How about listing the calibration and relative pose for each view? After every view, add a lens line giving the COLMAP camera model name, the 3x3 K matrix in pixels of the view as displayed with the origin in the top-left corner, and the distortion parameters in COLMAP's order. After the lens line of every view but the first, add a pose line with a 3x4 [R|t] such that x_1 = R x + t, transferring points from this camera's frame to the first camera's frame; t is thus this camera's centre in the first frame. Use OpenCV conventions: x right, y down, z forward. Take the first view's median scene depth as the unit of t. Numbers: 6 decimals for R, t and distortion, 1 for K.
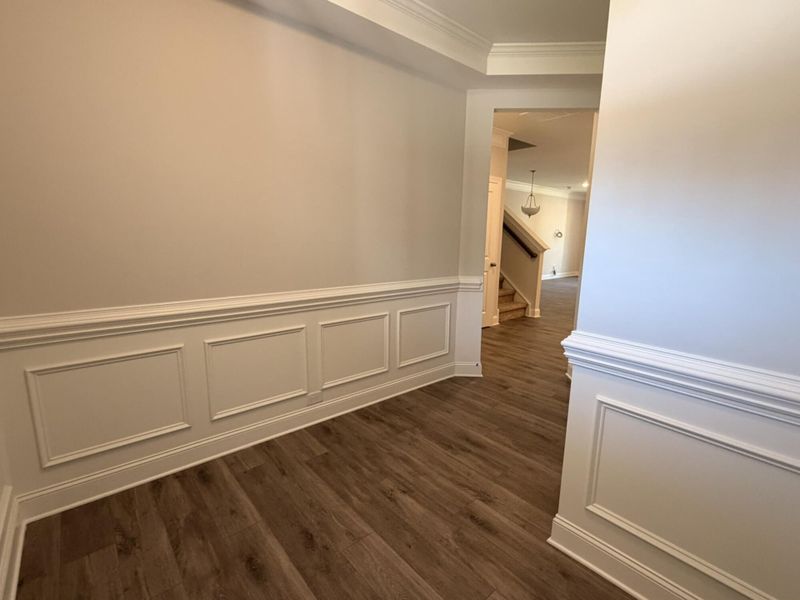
lens RADIAL K [[378.5, 0, 400.0], [0, 378.5, 300.0], [0, 0, 1]] dist [-0.000957, -0.000379]
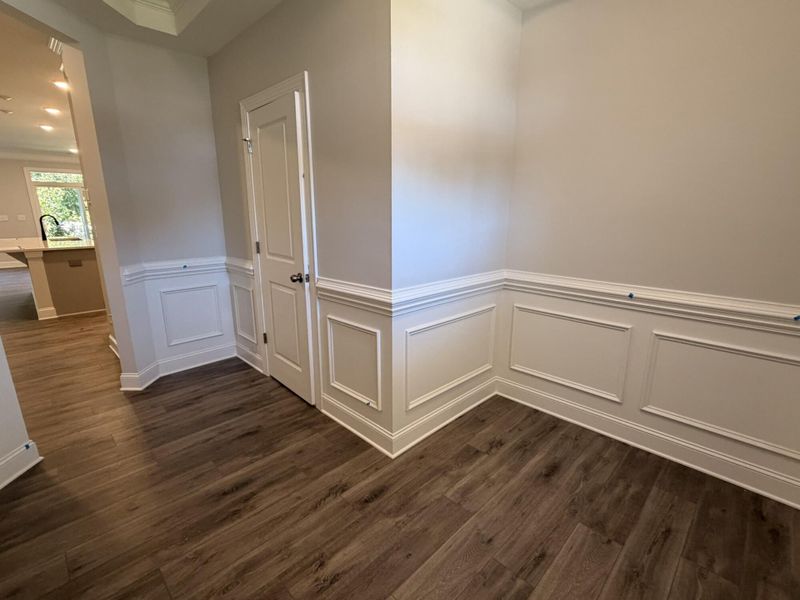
lens RADIAL K [[378.5, 0, 400.0], [0, 378.5, 300.0], [0, 0, 1]] dist [-0.000957, -0.000379]
pose [[-0.070558, -0.249993, 0.965673, -0.553359], [0.170023, 0.950906, 0.258593, -0.151674], [-0.982911, 0.182432, -0.024589, 0.713398]]
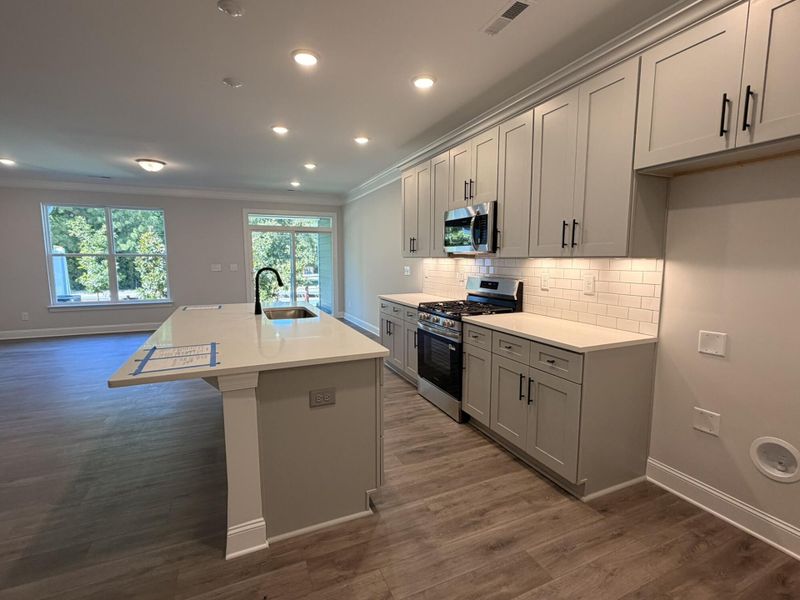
lens RADIAL K [[378.5, 0, 400.0], [0, 378.5, 300.0], [0, 0, 1]] dist [-0.000957, -0.000379]
pose [[0.293028, -0.126227, 0.947735, 1.145153], [0.174368, 0.981678, 0.076835, -0.360908], [-0.940069, 0.142740, 0.309670, 2.107044]]
